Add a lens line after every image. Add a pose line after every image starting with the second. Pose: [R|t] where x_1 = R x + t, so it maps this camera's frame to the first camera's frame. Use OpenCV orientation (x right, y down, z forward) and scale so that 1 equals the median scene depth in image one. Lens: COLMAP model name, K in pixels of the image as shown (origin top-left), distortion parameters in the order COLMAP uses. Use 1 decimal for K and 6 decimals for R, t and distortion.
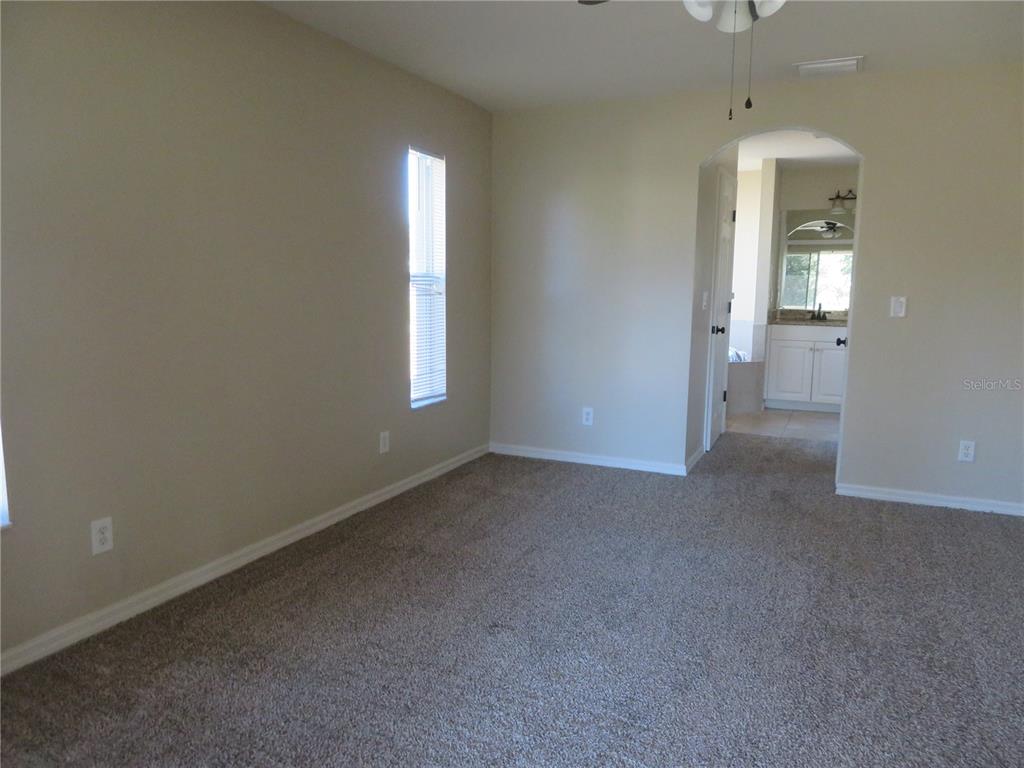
lens RADIAL K [[725.6, 0, 512.5], [0, 725.6, 382.4], [0, 0, 1]] dist [-0.006294, 0.001090]
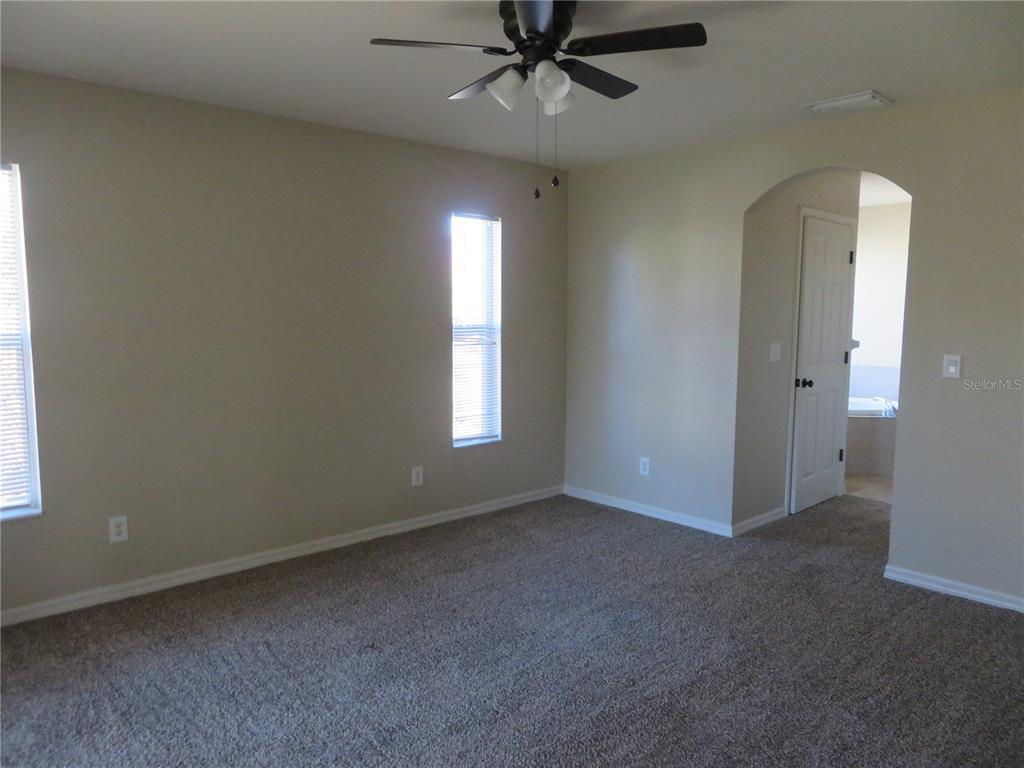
lens RADIAL K [[725.6, 0, 509.7], [0, 725.6, 386.5], [0, 0, 1]] dist [-0.006294, 0.001090]
pose [[0.923637, 0.033475, -0.381803, 0.359690], [-0.047842, 0.998457, -0.028195, -0.029832], [0.380270, 0.044308, 0.923814, 0.010016]]
